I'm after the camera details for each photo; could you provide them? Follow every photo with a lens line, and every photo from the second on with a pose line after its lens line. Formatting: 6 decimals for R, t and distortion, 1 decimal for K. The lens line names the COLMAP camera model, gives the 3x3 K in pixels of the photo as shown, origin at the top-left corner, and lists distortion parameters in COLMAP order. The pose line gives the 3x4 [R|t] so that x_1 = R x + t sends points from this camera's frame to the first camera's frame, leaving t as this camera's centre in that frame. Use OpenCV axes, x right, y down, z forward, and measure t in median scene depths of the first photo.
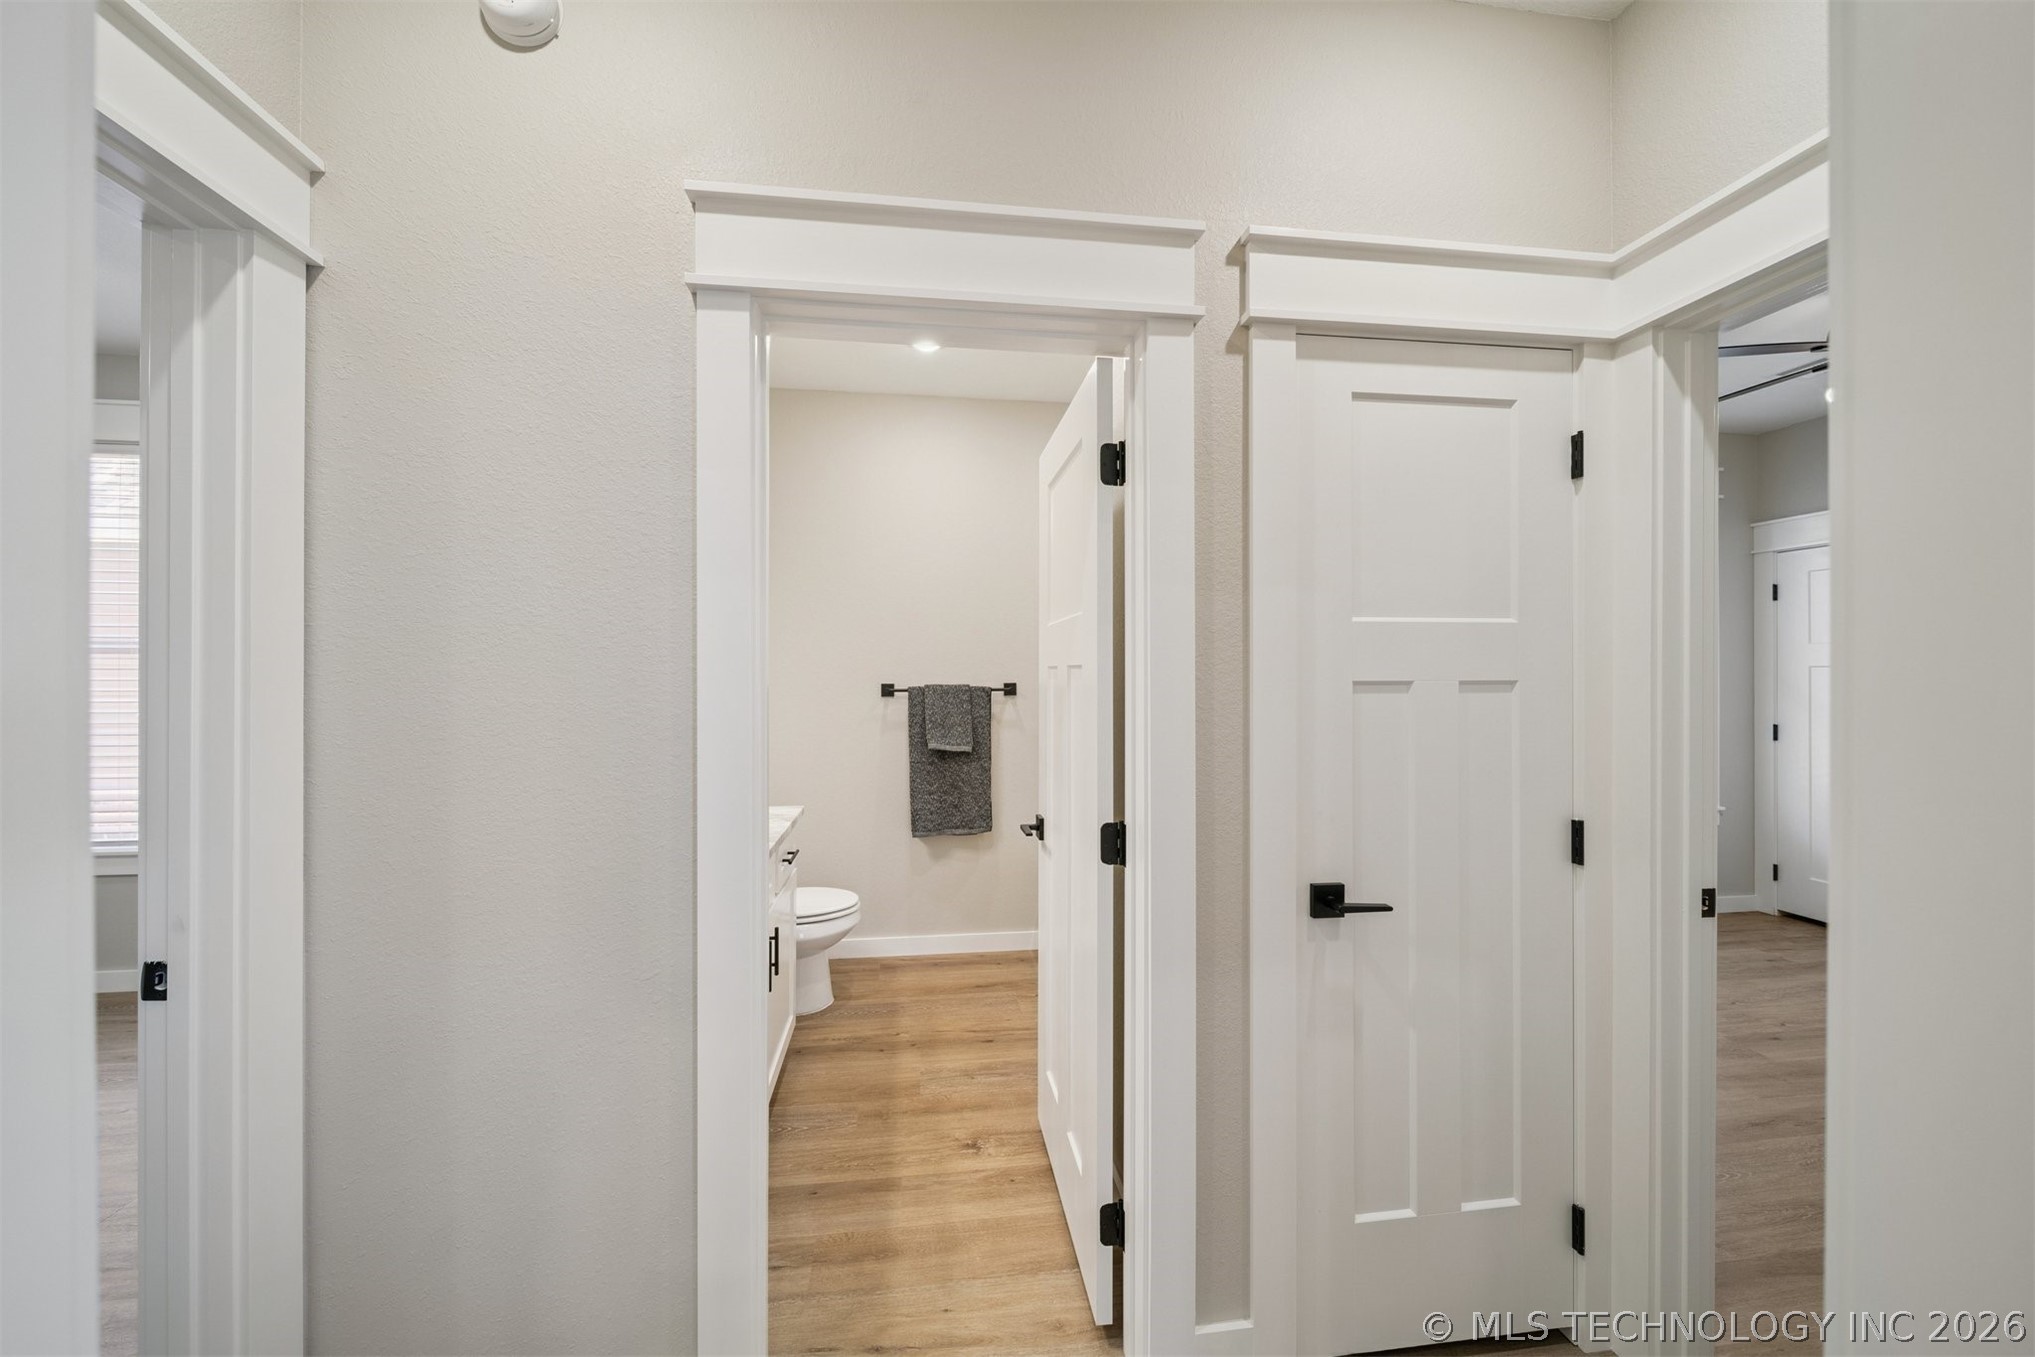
lens RADIAL K [[714.9, 0, 1006.7], [0, 714.9, 683.6], [0, 0, 1]] dist [0.001262, -0.001545]
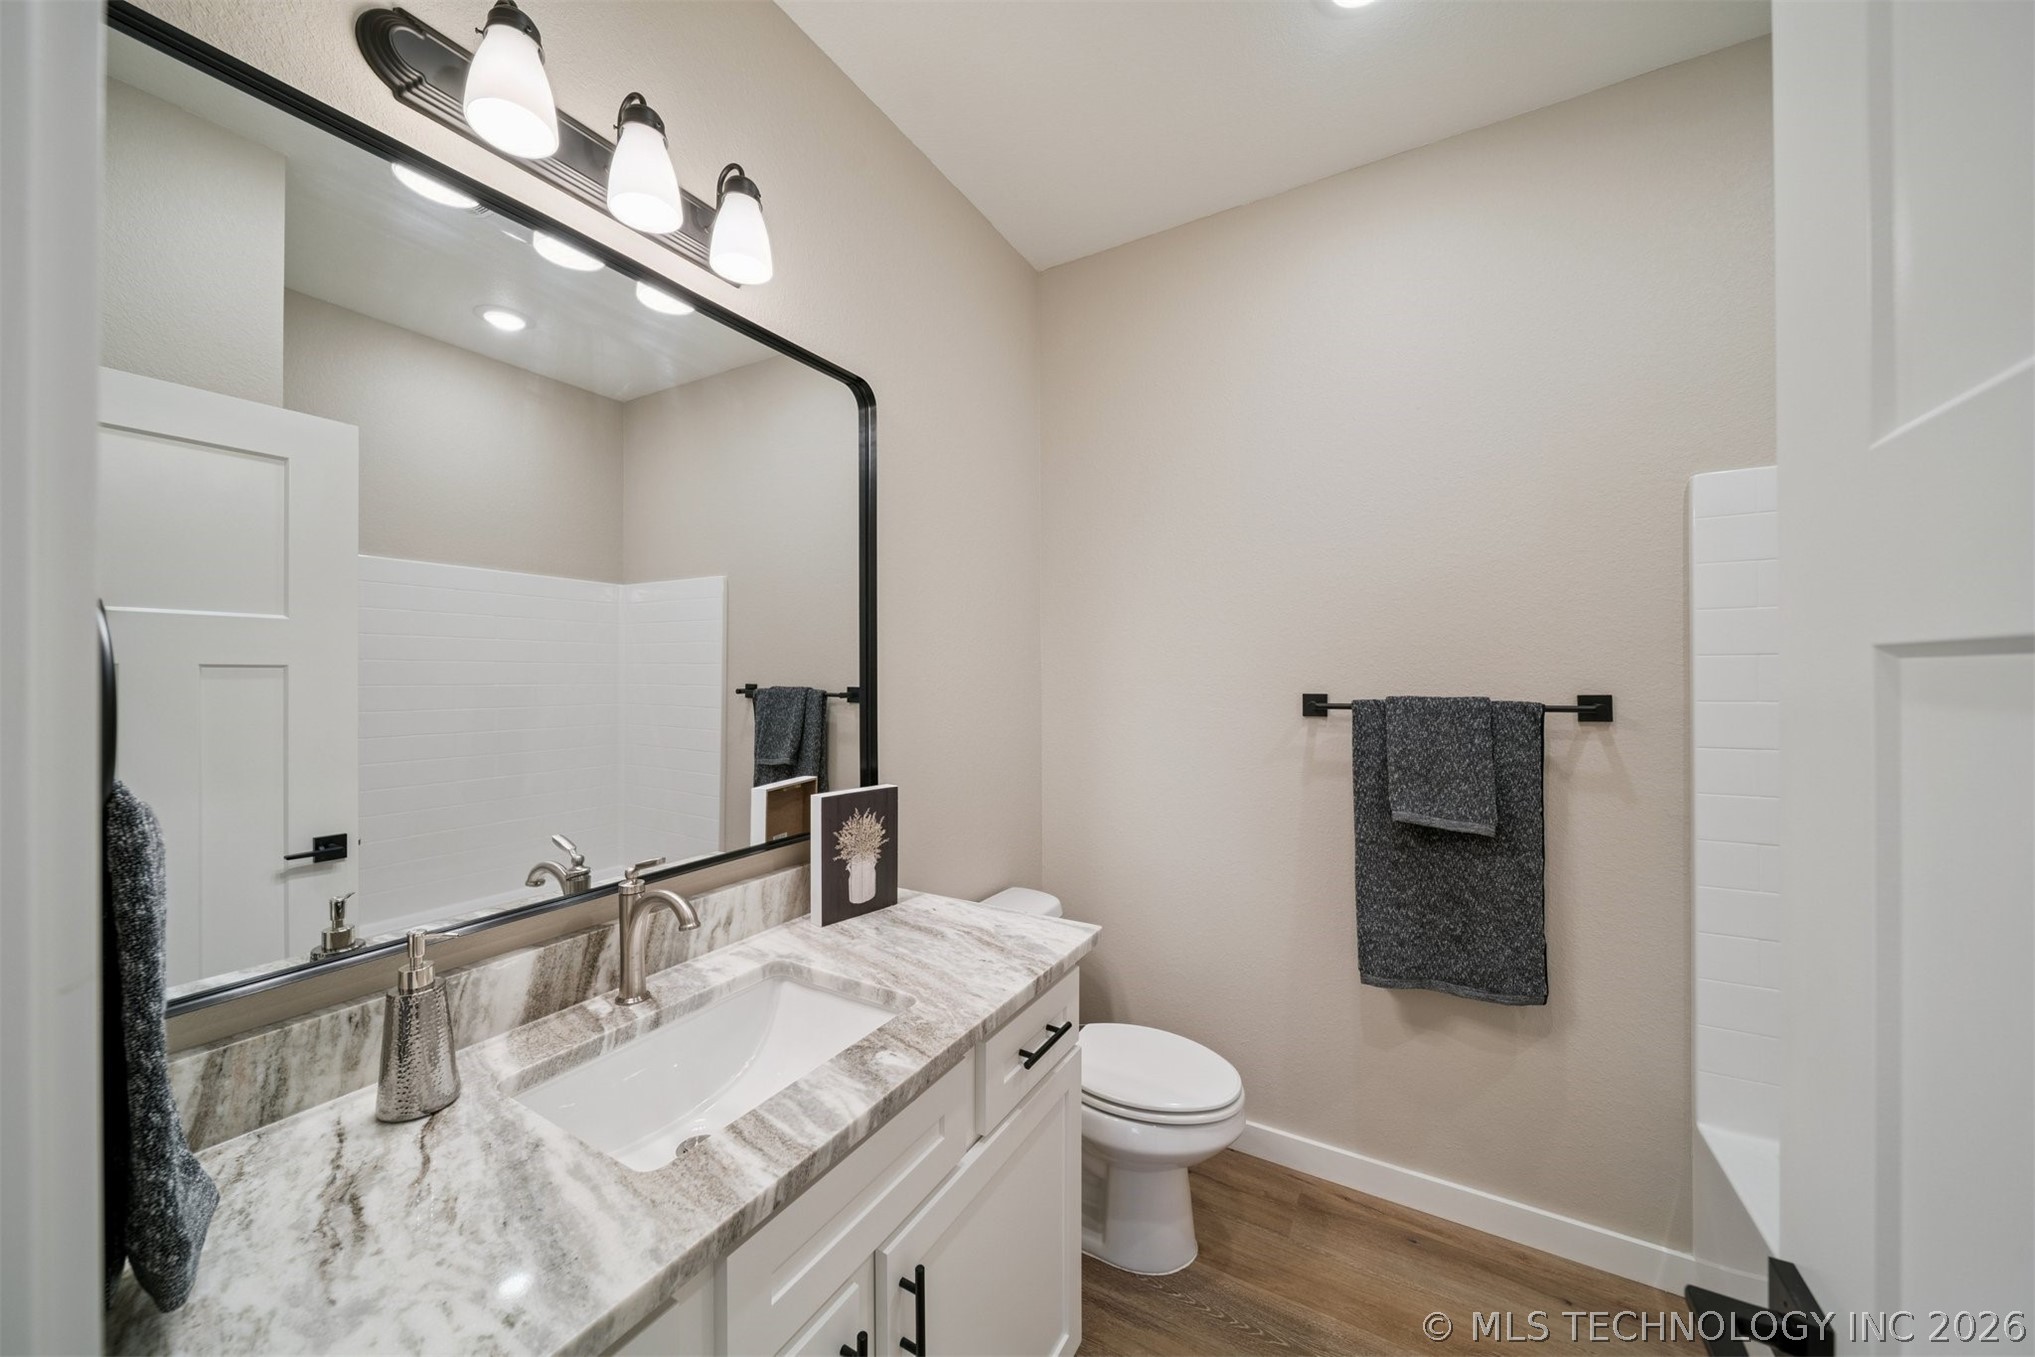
lens RADIAL K [[714.9, 0, 1006.5], [0, 714.9, 672.2], [0, 0, 1]] dist [0.001262, -0.001545]
pose [[0.783445, -0.005320, -0.621438, -0.006327], [-0.005930, 0.999854, -0.016035, -0.006257], [0.621433, 0.016248, 0.783299, 0.410070]]
